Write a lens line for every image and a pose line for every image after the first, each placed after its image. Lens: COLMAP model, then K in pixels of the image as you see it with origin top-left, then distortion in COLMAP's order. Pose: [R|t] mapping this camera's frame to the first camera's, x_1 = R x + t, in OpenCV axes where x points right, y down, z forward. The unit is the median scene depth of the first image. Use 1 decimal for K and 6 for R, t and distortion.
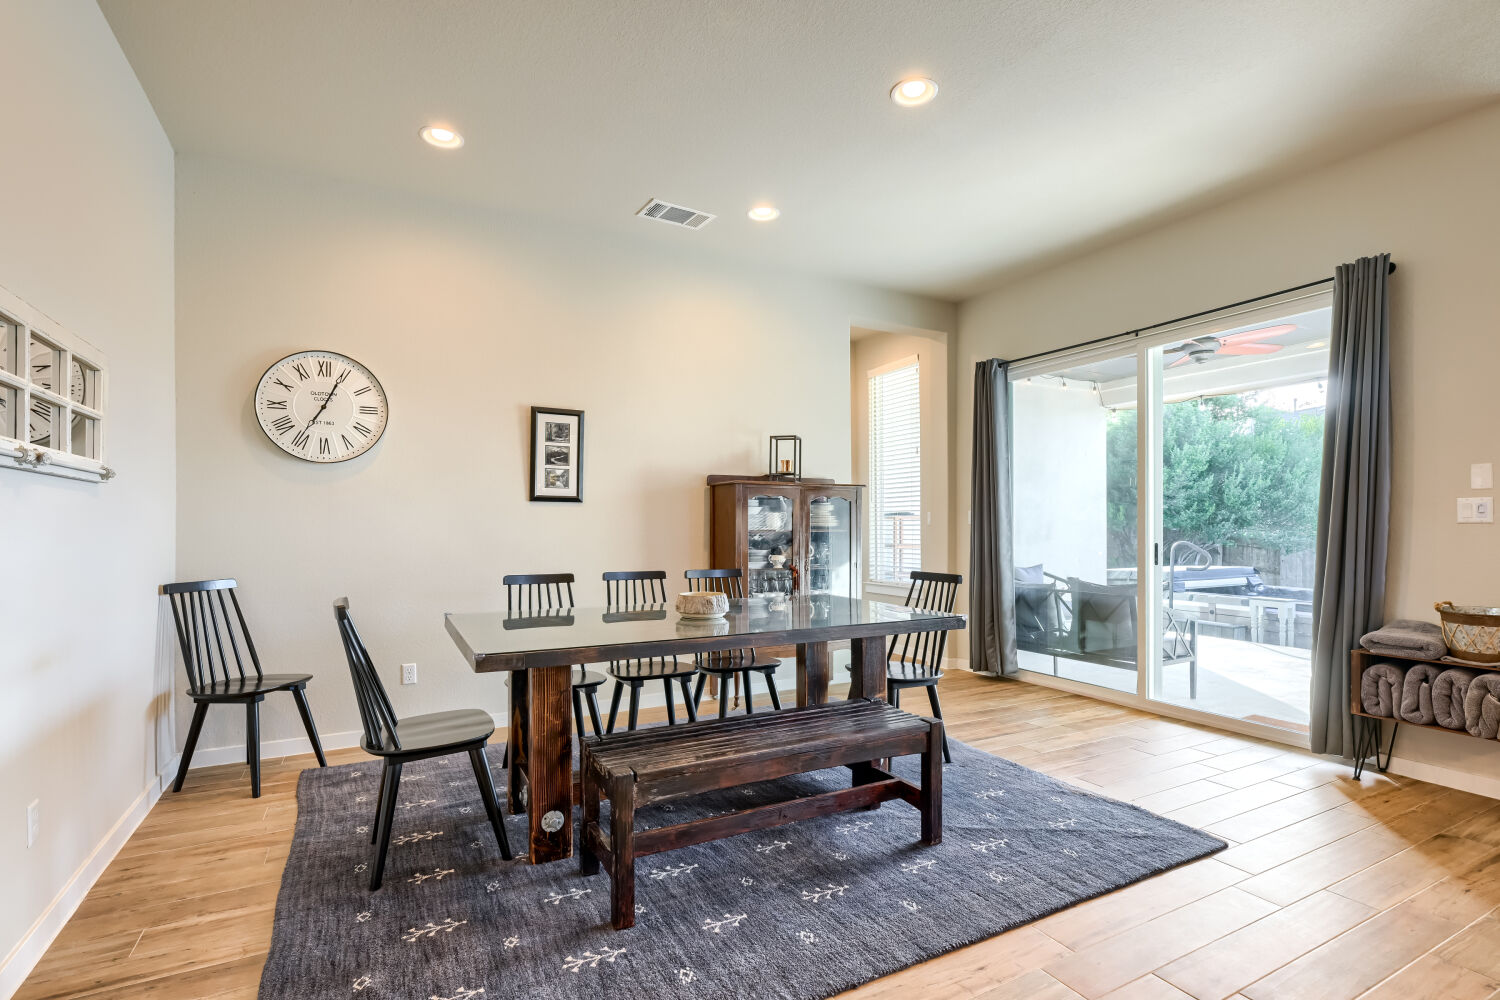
lens RADIAL K [[713.0, 0, 750.9], [0, 713.0, 527.4], [0, 0, 1]] dist [-0.010596, -0.000353]
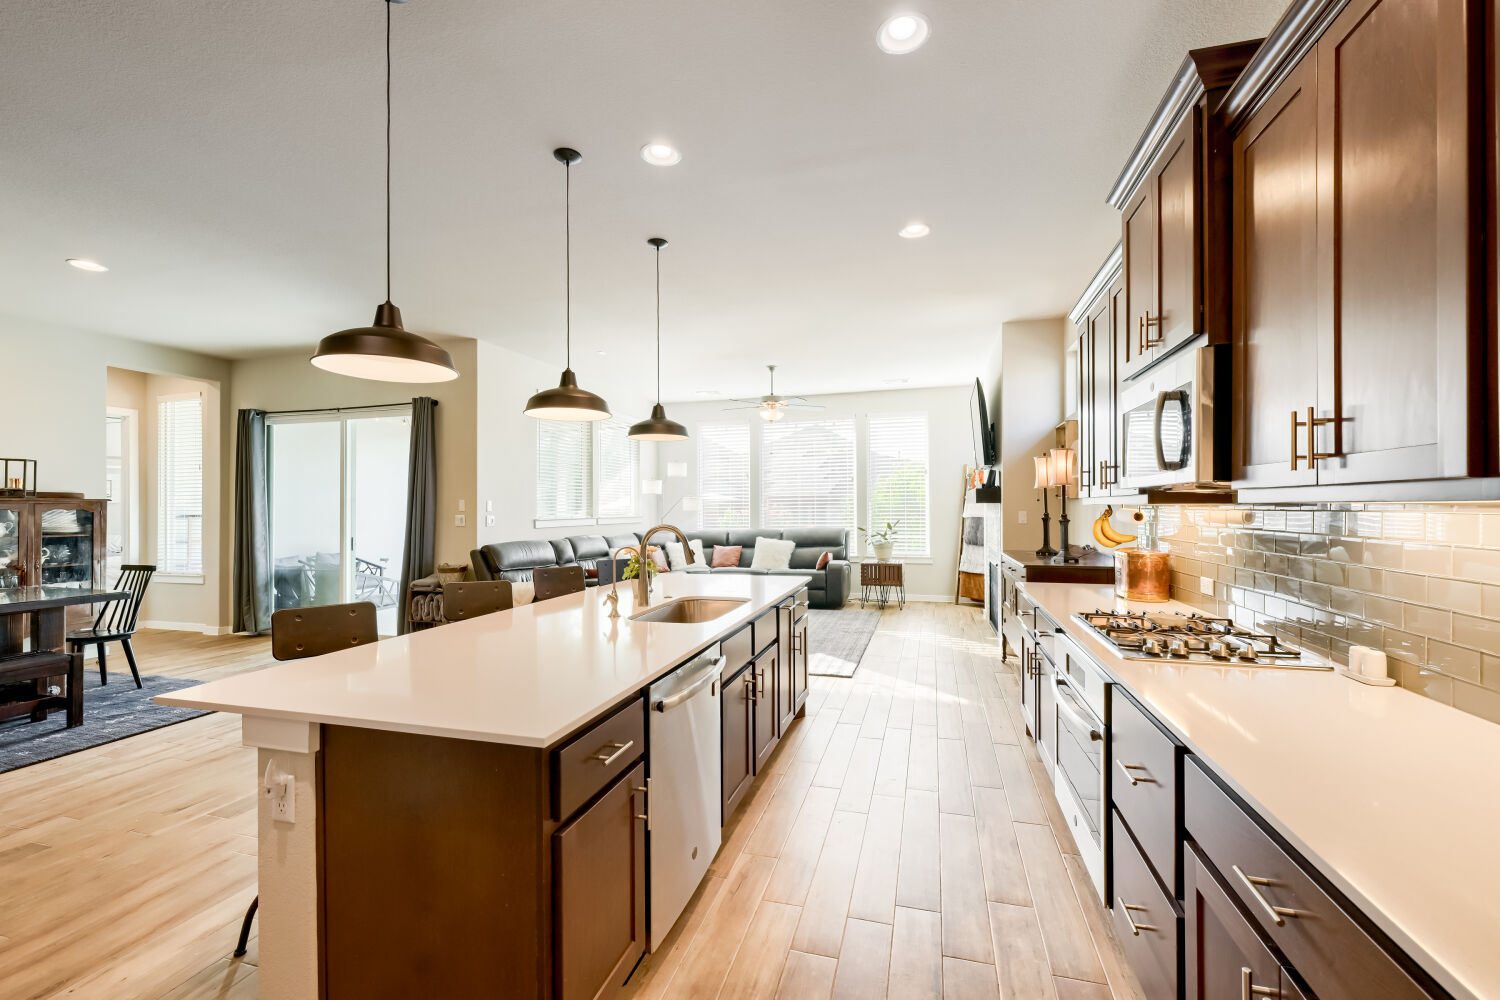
lens RADIAL K [[618.3, 0, 755.9], [0, 618.3, 511.5], [0, 0, 1]] dist [-0.001168, -0.000481]
pose [[0.698045, -0.006217, 0.716027, 0.202390], [0.008982, 0.999960, -0.000075, -0.031345], [-0.715998, 0.006484, 0.698072, -0.707832]]
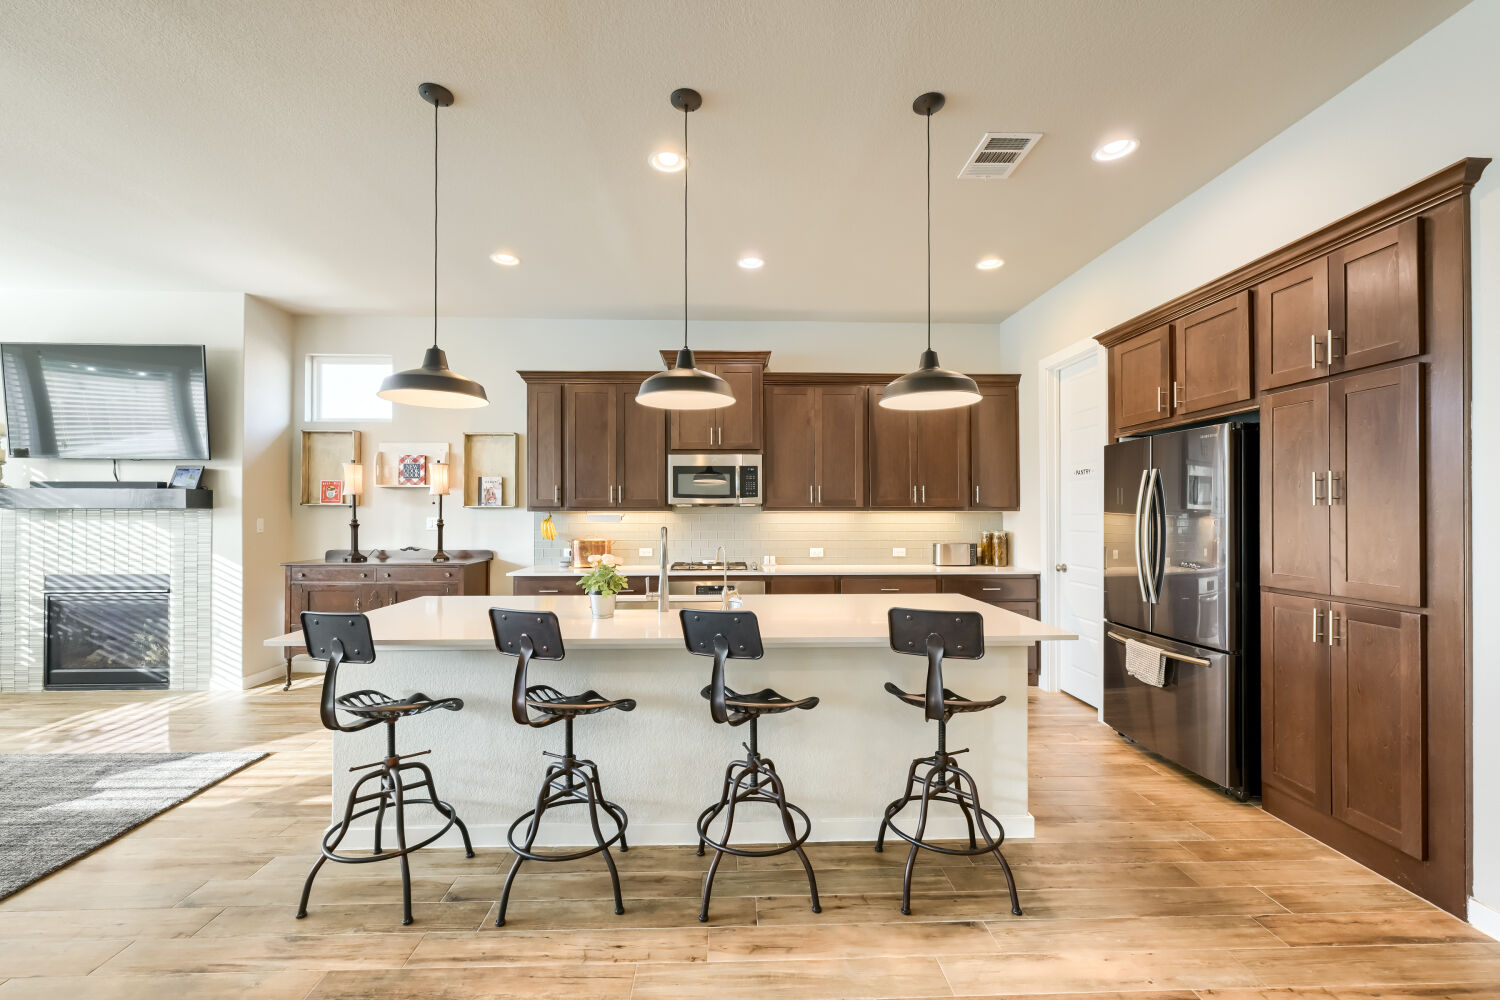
lens RADIAL K [[597.8, 0, 746.2], [0, 597.8, 510.5], [0, 0, 1]] dist [0.001170, 0.000227]
pose [[-0.896860, 0.005538, 0.442280, 0.245744], [0.004923, 0.999985, -0.002538, -0.034900], [-0.442287, -0.000099, -0.896874, 0.344090]]
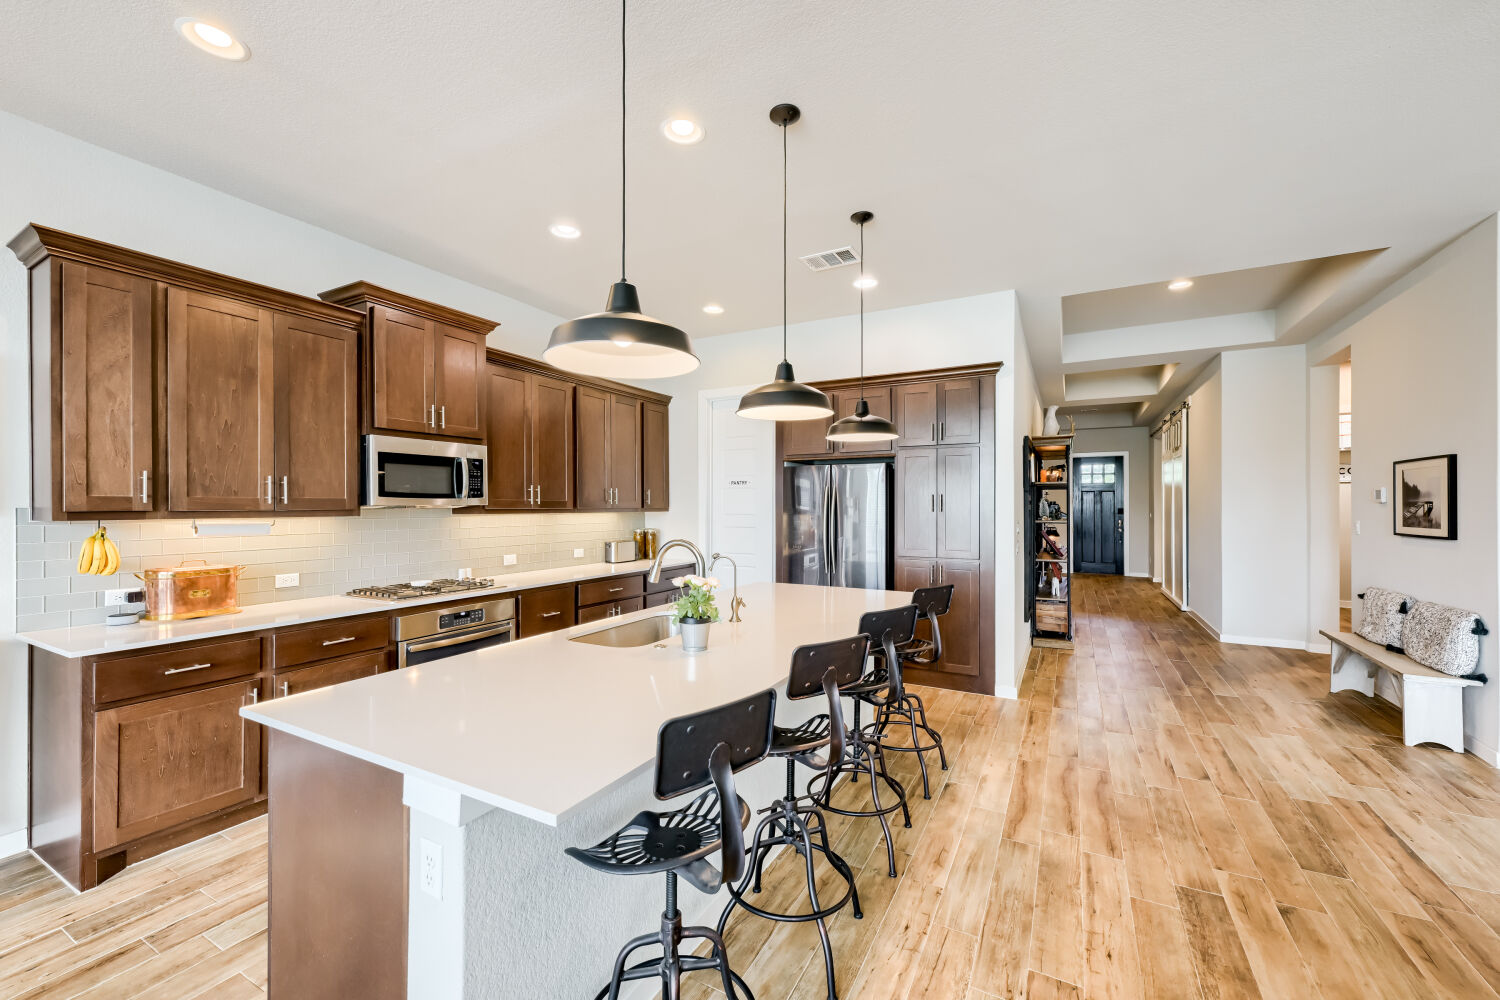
lens RADIAL K [[595.7, 0, 752.1], [0, 595.7, 504.3], [0, 0, 1]] dist [0.000788, -0.000343]
pose [[-0.834563, 0.002030, -0.550908, 0.850840], [0.000925, 0.999997, 0.002283, -0.052736], [0.550911, 0.001396, -0.834563, 0.320359]]
